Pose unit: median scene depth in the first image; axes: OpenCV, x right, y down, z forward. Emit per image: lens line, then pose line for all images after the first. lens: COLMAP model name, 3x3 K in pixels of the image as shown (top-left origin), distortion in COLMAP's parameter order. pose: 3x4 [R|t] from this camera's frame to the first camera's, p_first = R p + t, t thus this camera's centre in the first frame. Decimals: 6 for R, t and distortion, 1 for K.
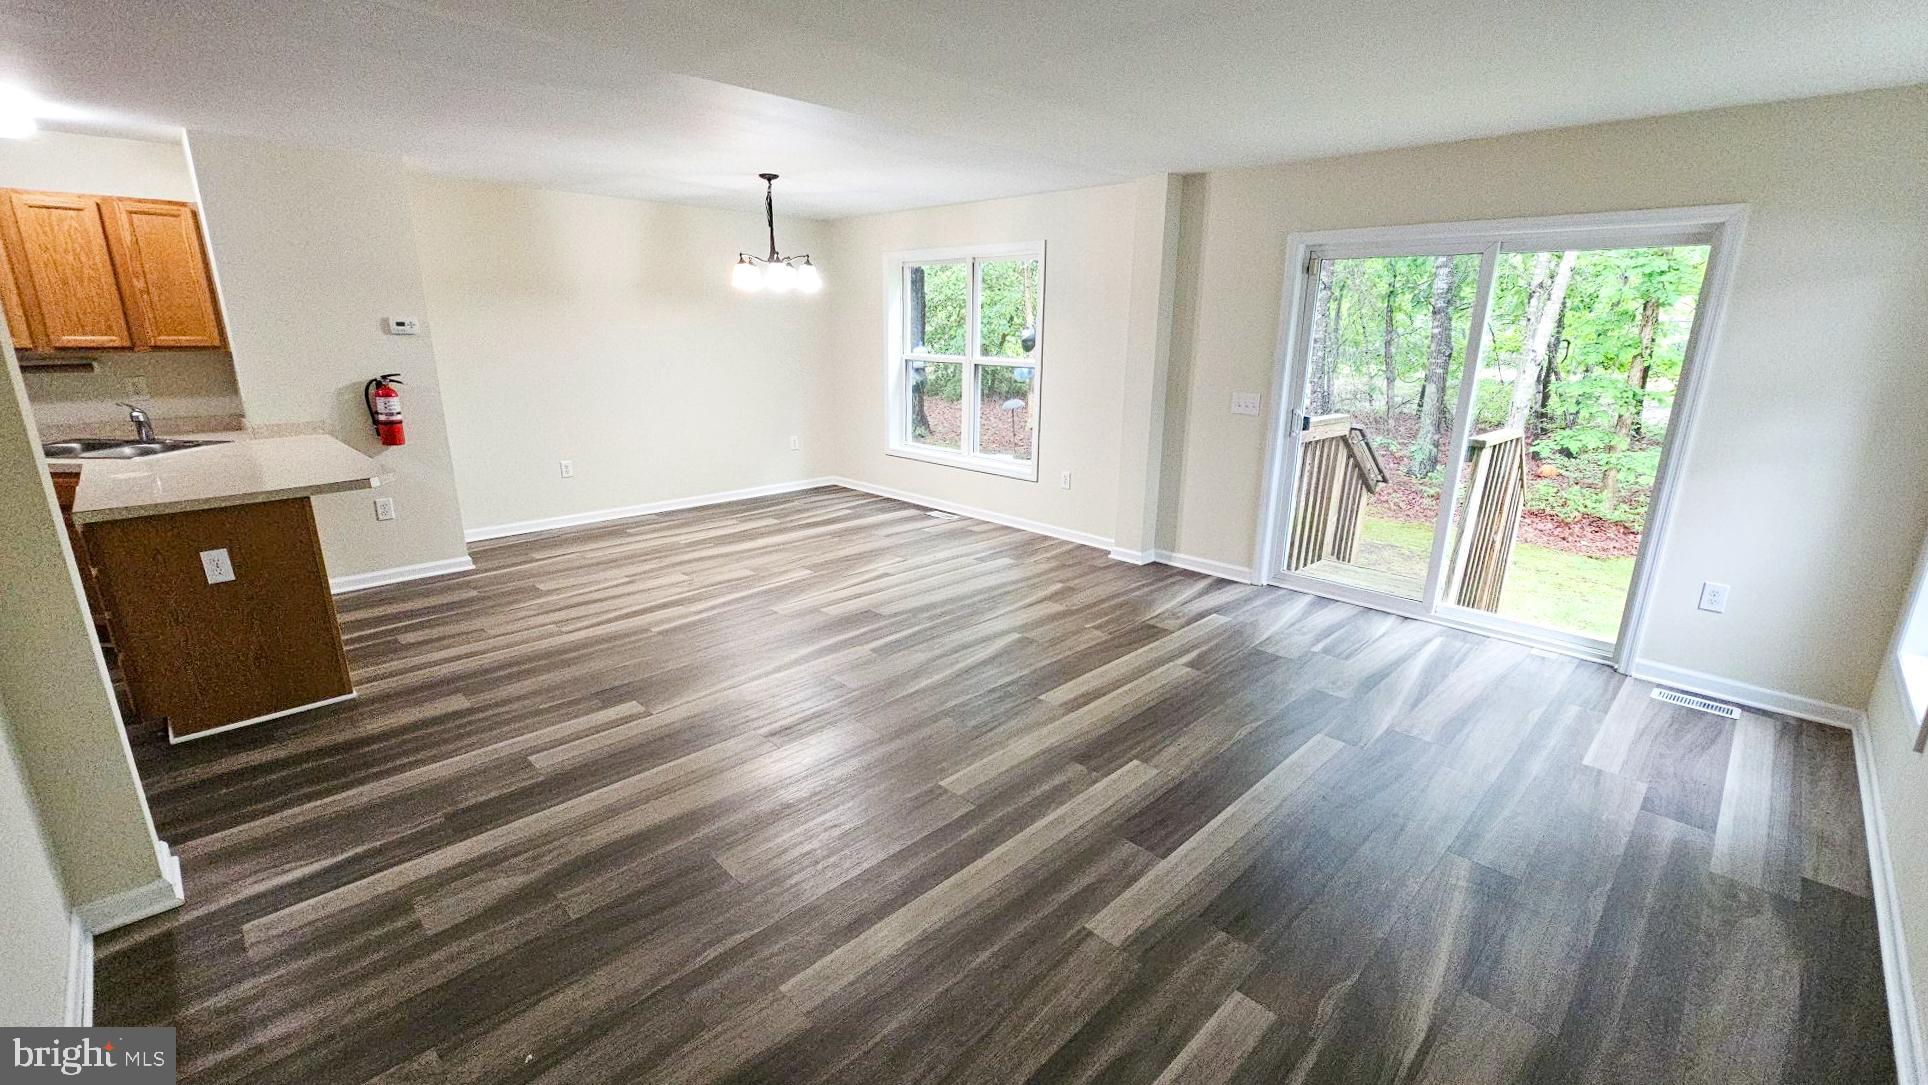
lens RADIAL K [[805.8, 0, 971.3], [0, 805.8, 555.3], [0, 0, 1]] dist [0.000170, 0.000301]
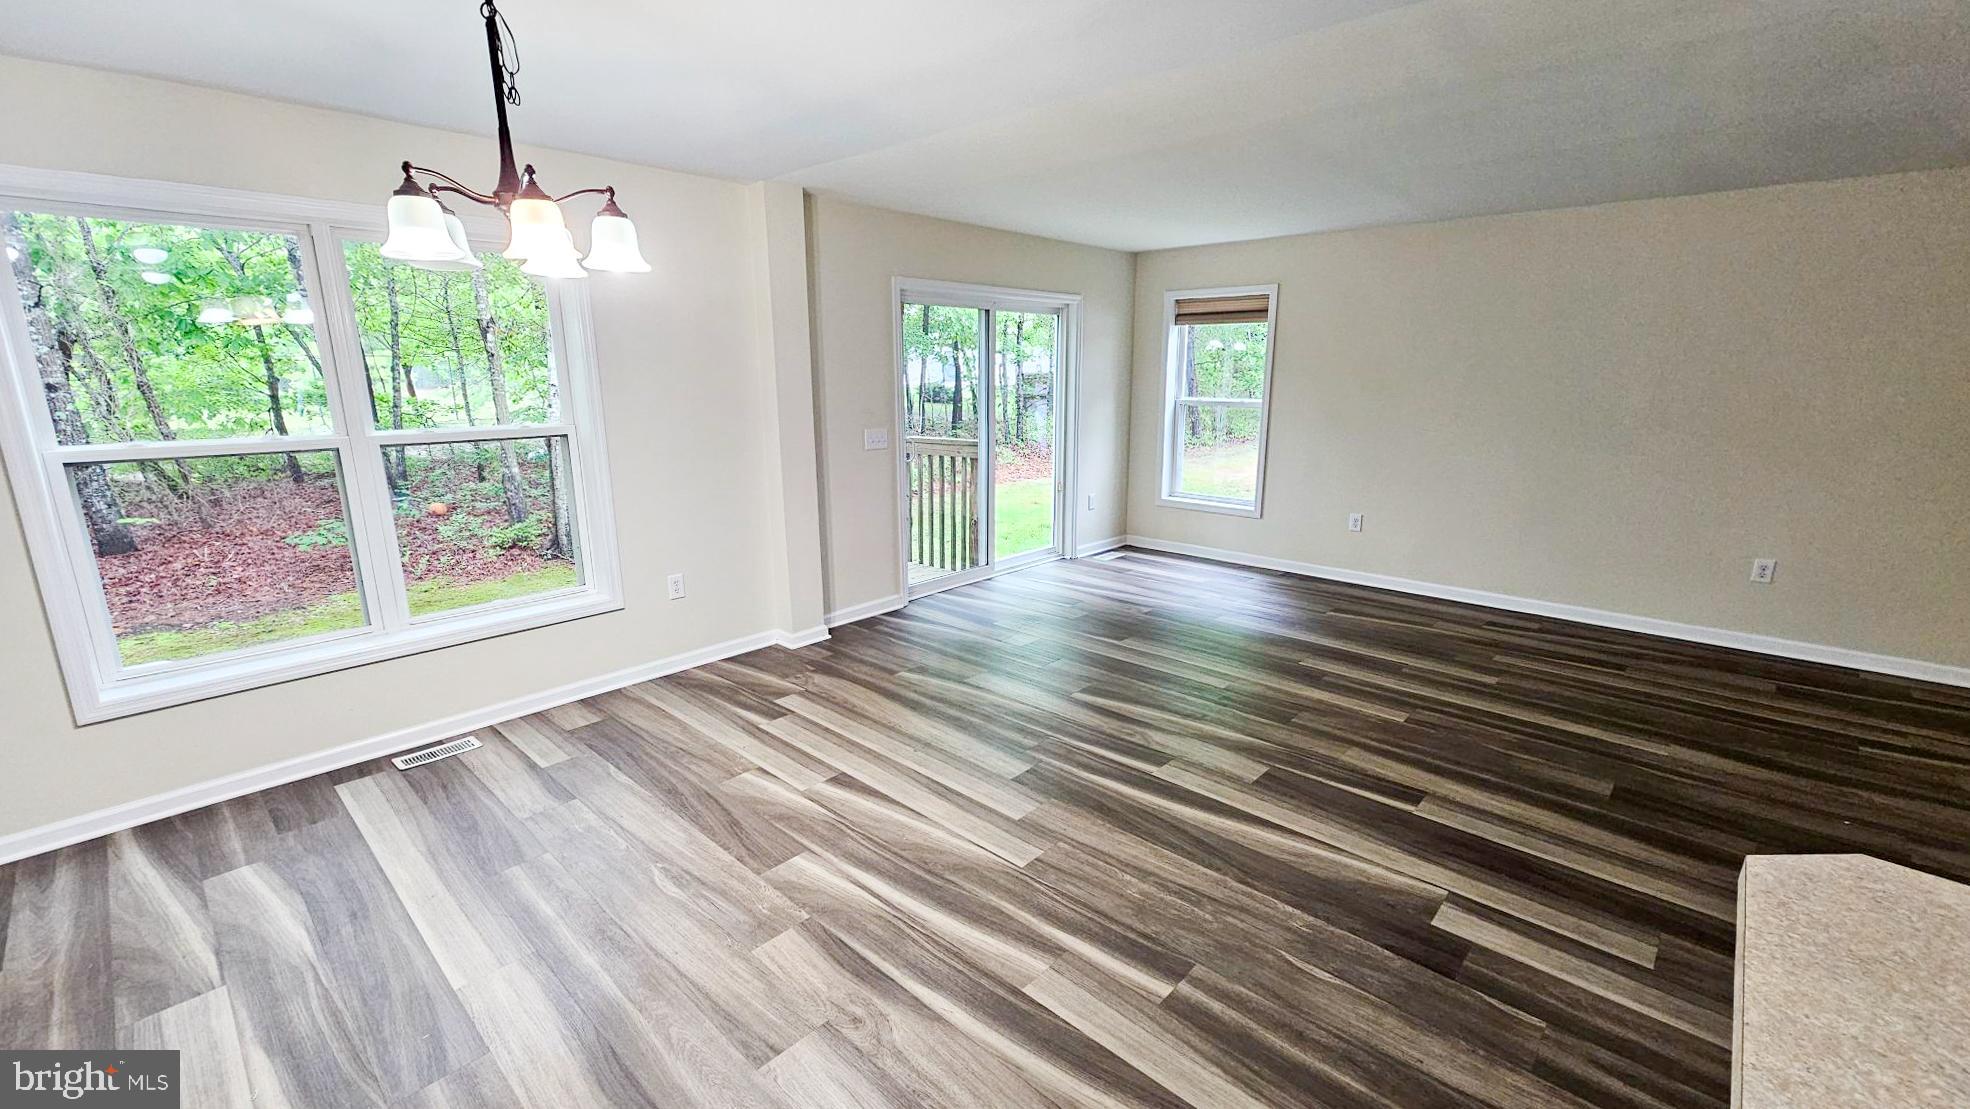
lens RADIAL K [[823.4, 0, 994.9], [0, 823.4, 541.0], [0, 0, 1]] dist [0.000170, 0.000301]
pose [[-0.036657, -0.222679, 0.974202, -0.740852], [0.278617, 0.933925, 0.223957, -0.273770], [-0.959702, 0.279639, 0.027807, 0.919712]]
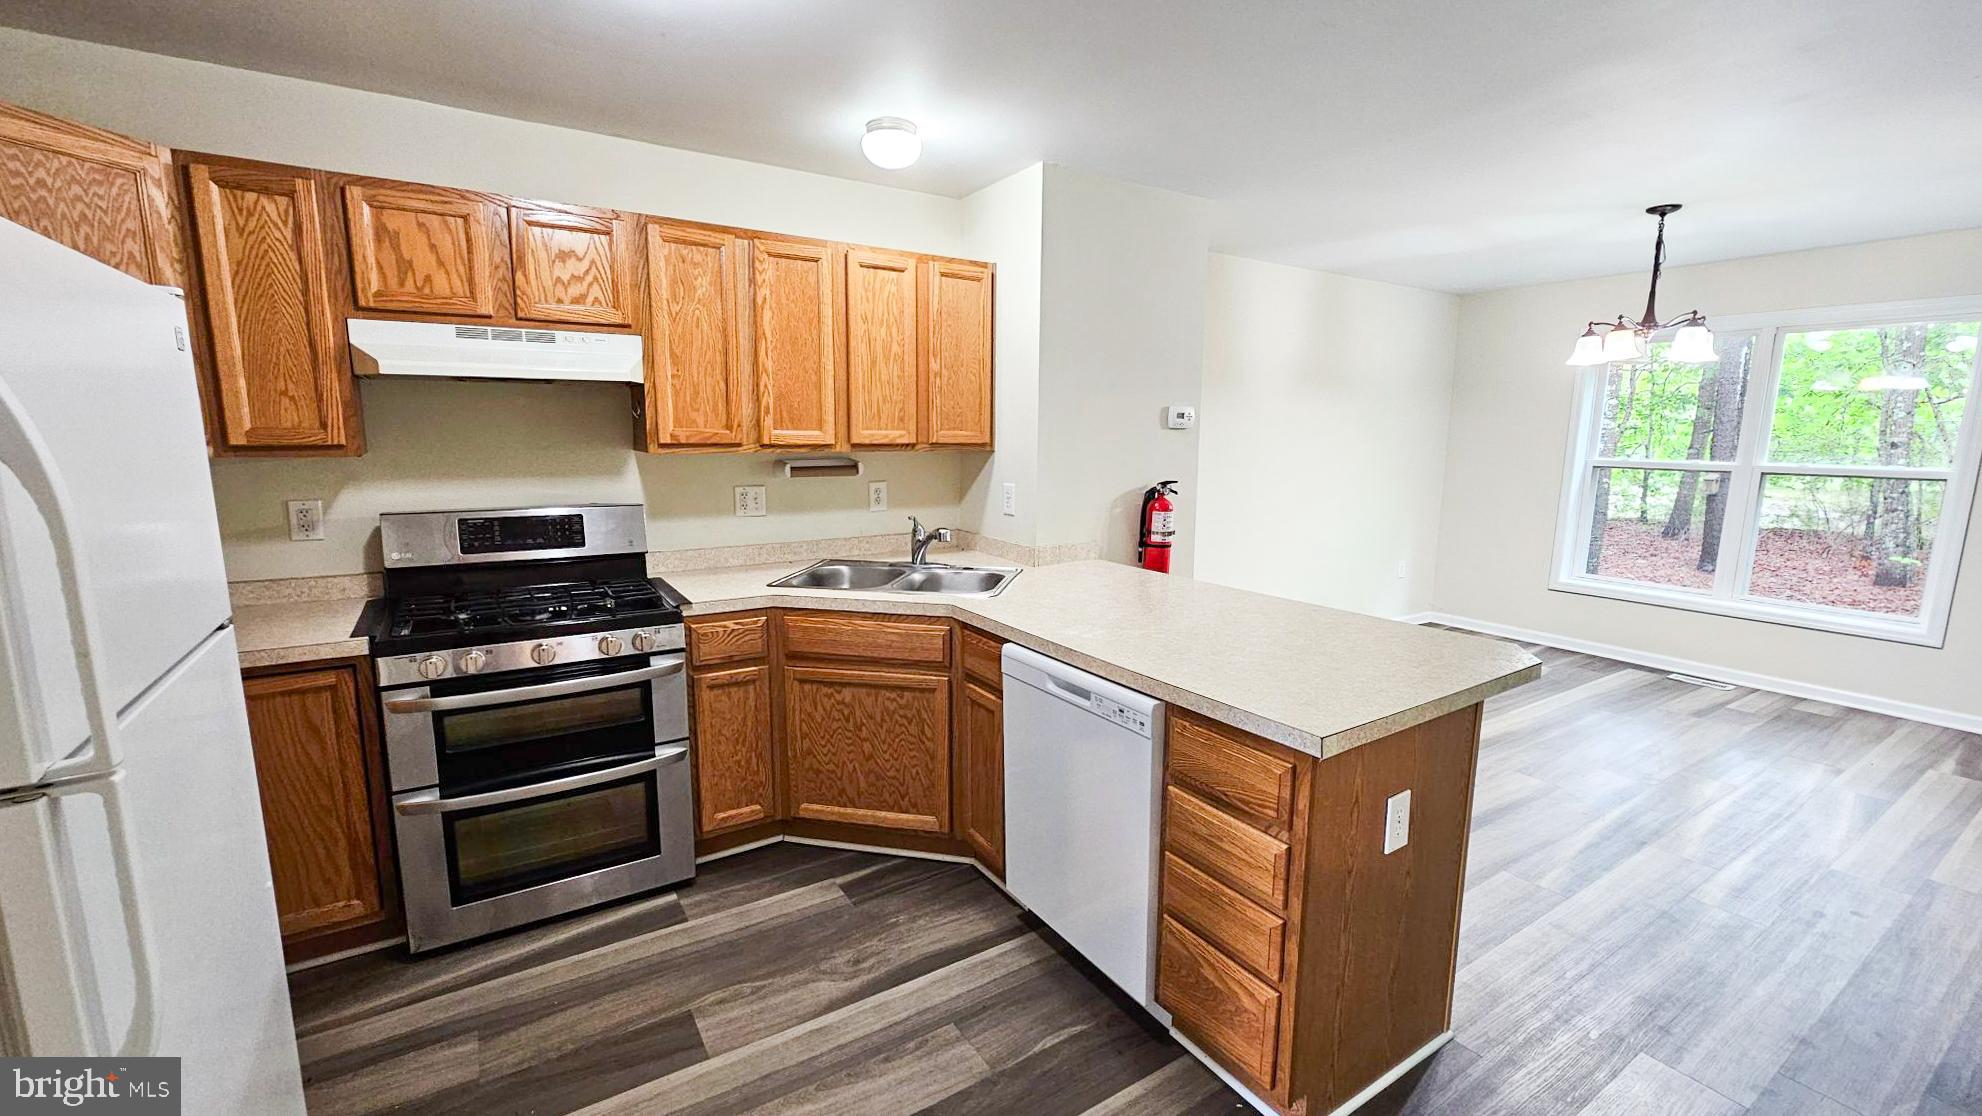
lens RADIAL K [[812.4, 0, 1000.3], [0, 812.4, 561.0], [0, 0, 1]] dist [-0.002186, 0.000375]
pose [[0.976807, 0.029418, -0.212090, -0.716843], [-0.054954, 0.991783, -0.115531, -0.056617], [0.206949, 0.124507, 0.970397, 0.251151]]
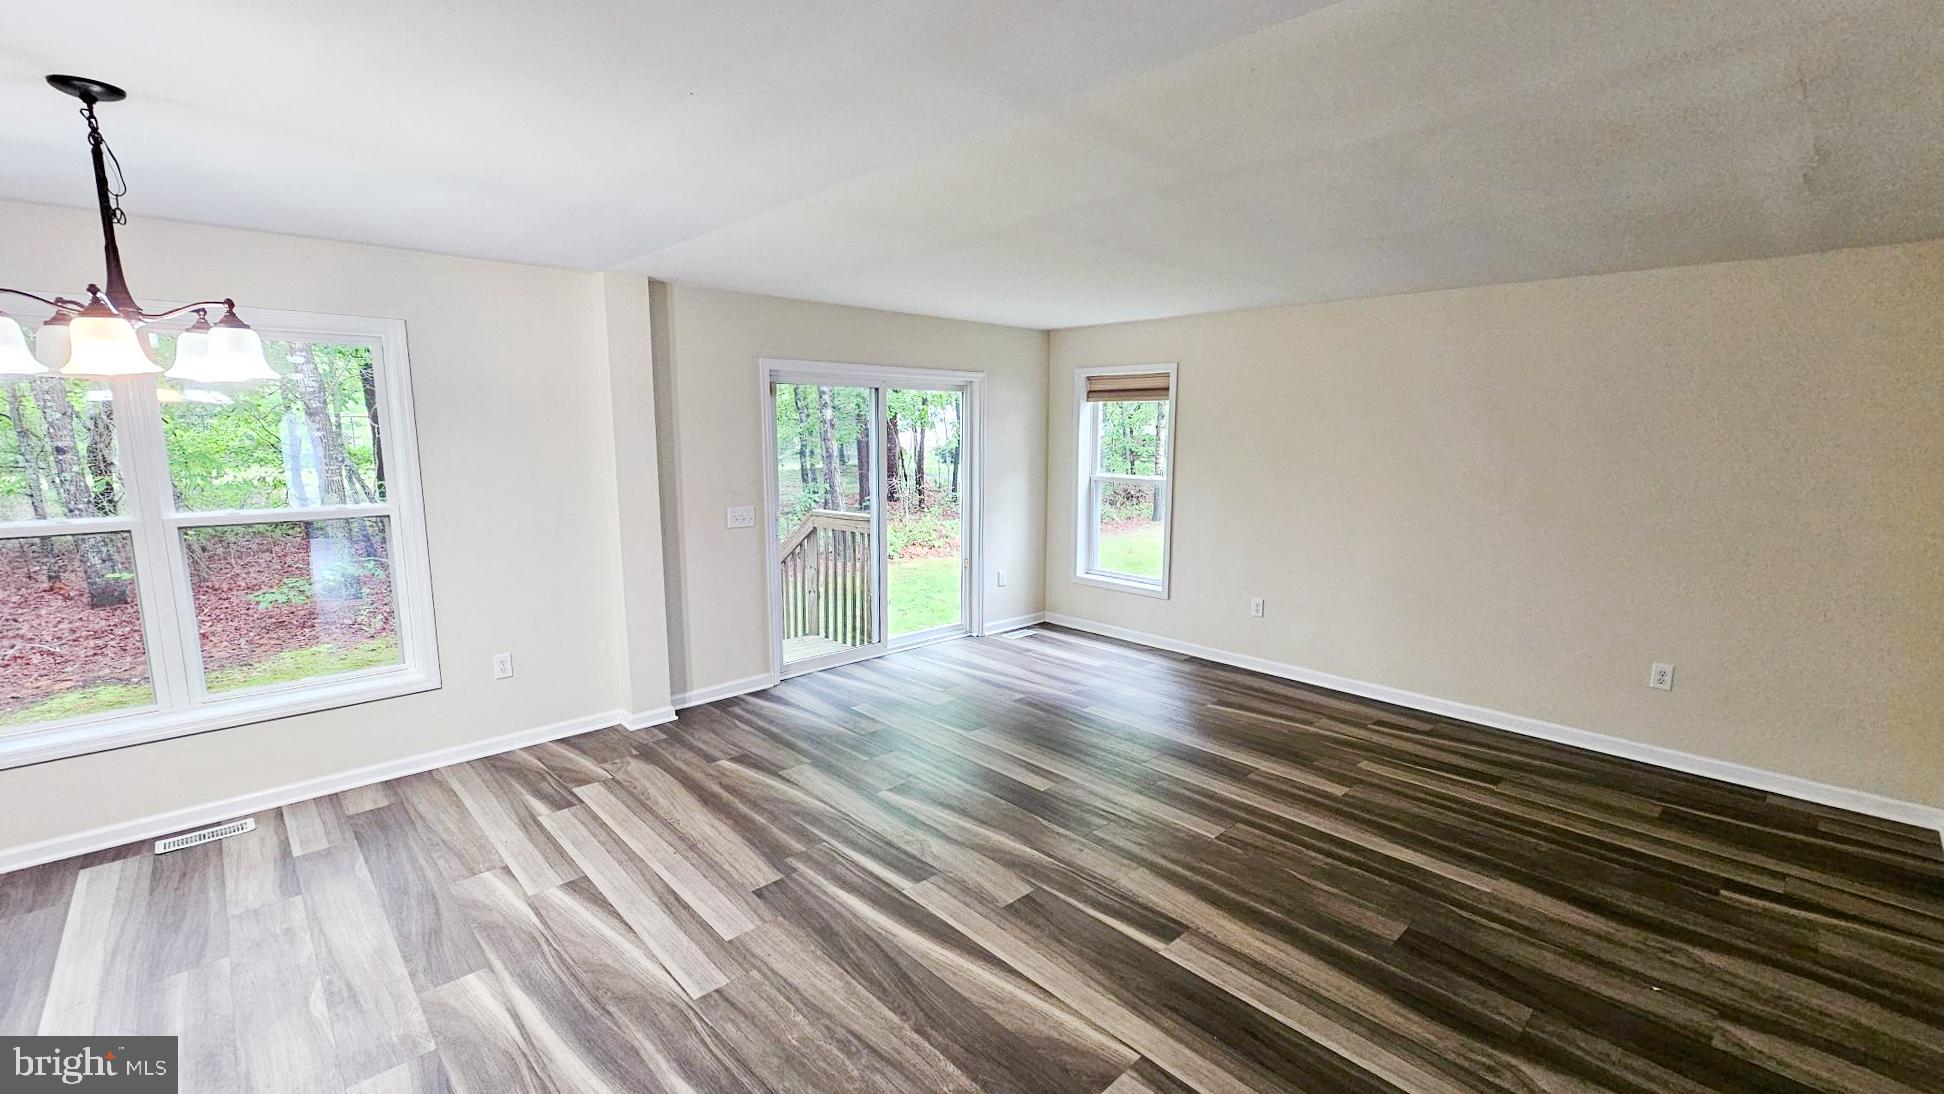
lens RADIAL K [[812.5, 0, 980.0], [0, 812.5, 550.7], [0, 0, 1]] dist [0.000170, 0.000301]
pose [[0.028482, -0.164904, 0.985898, -0.699107], [0.272494, 0.950224, 0.151065, -0.233691], [-0.961736, 0.264348, 0.072000, 0.693553]]
